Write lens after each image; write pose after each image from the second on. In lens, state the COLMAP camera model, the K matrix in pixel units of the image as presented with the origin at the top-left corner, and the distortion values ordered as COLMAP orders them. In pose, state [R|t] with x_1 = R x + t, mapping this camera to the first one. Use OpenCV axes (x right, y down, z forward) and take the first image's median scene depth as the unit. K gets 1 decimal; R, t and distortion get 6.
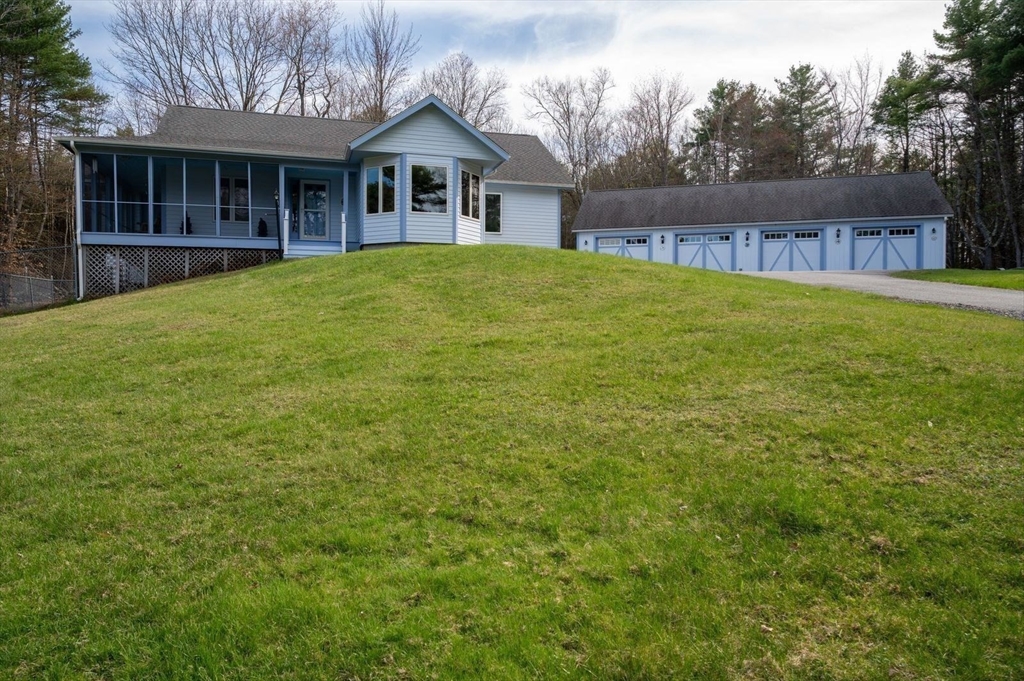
lens RADIAL K [[673.1, 0, 511.0], [0, 673.1, 324.3], [0, 0, 1]] dist [0.044597, -0.047134]
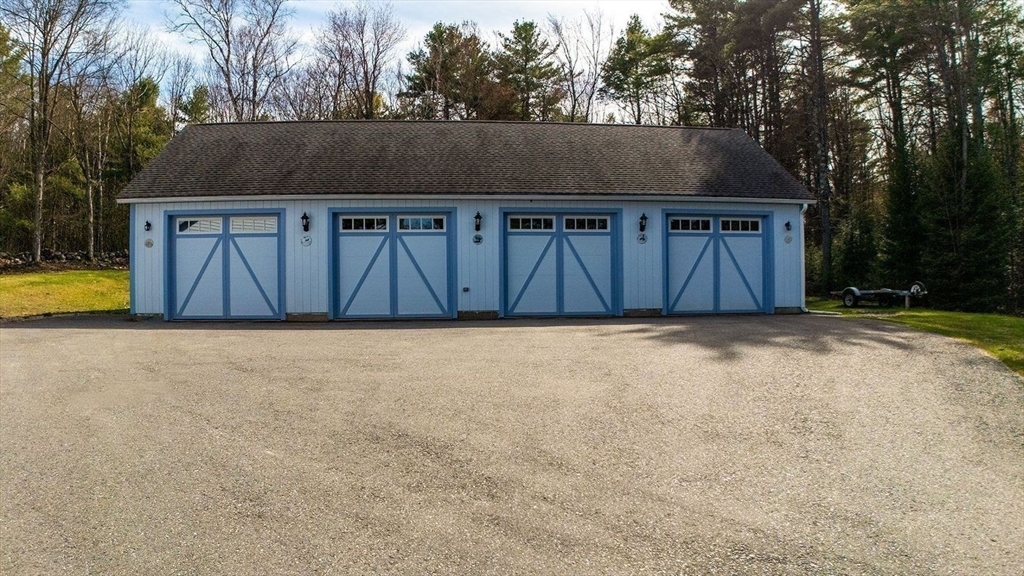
lens RADIAL K [[639.1, 0, 512.0], [0, 639.1, 288.0], [0, 0, 1]] dist [-0.153420, -0.000969]
pose [[0.920016, -0.016613, 0.391528, 0.115602], [0.012907, 0.999844, 0.012097, -0.052874], [-0.391667, -0.006076, 0.920087, 0.342740]]
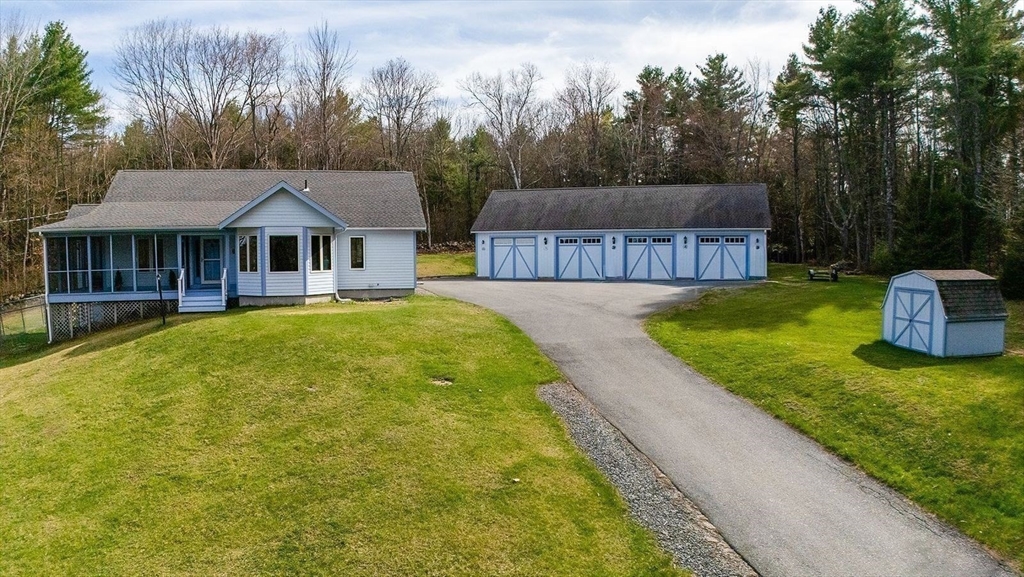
lens RADIAL K [[639.1, 0, 512.0], [0, 639.1, 288.5], [0, 0, 1]] dist [-0.153420, -0.000969]
pose [[0.999900, -0.012057, 0.007341, 0.098570], [0.011665, 0.998621, 0.051186, -0.063231], [-0.007948, -0.051095, 0.998662, -0.057659]]
